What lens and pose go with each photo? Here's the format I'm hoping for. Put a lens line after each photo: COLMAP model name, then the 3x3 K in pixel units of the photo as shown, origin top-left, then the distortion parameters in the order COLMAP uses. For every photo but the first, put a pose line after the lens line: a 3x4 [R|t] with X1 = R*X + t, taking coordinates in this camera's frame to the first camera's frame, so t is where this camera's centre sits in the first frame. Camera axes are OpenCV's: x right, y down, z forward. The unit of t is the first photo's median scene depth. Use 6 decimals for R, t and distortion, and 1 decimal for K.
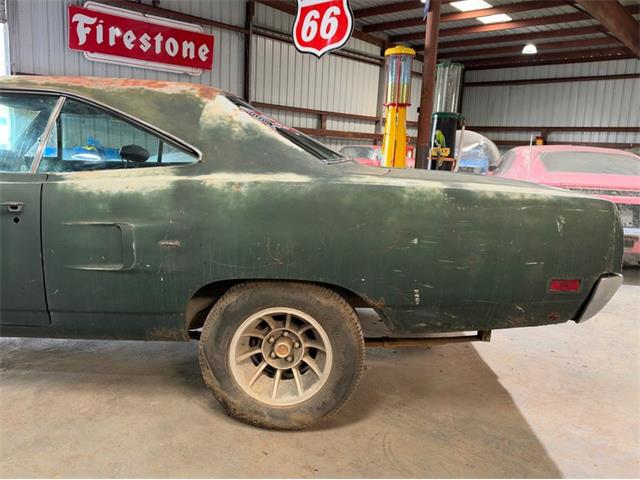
lens RADIAL K [[524.7, 0, 326.0], [0, 524.7, 230.2], [0, 0, 1]] dist [-0.008452, -0.013825]
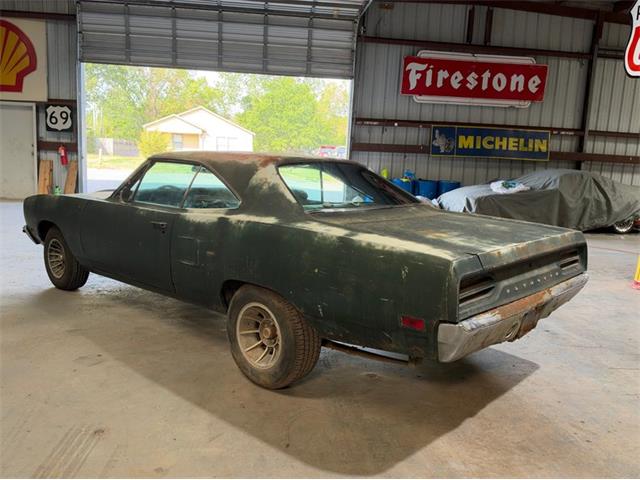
lens RADIAL K [[545.3, 0, 322.3], [0, 545.3, 241.3], [0, 0, 1]] dist [0.102098, -0.219004]
pose [[0.756316, 0.097259, -0.646936, 0.185201], [-0.119397, 0.992800, 0.009673, -0.012189], [0.643219, 0.069926, 0.762483, -0.021409]]
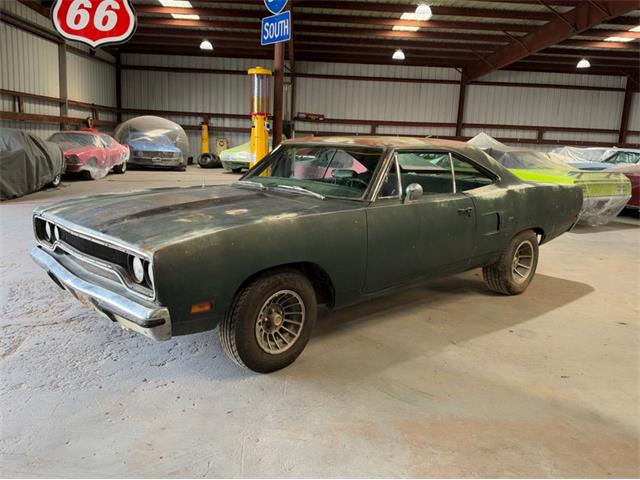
lens RADIAL K [[524.7, 0, 326.0], [0, 524.7, 230.2], [0, 0, 1]] dist [-0.008452, -0.013825]
pose [[0.732971, -0.119056, 0.669761, -0.385834], [0.087222, 0.992887, 0.081041, -0.029257], [-0.674645, -0.000982, 0.738142, -0.024608]]
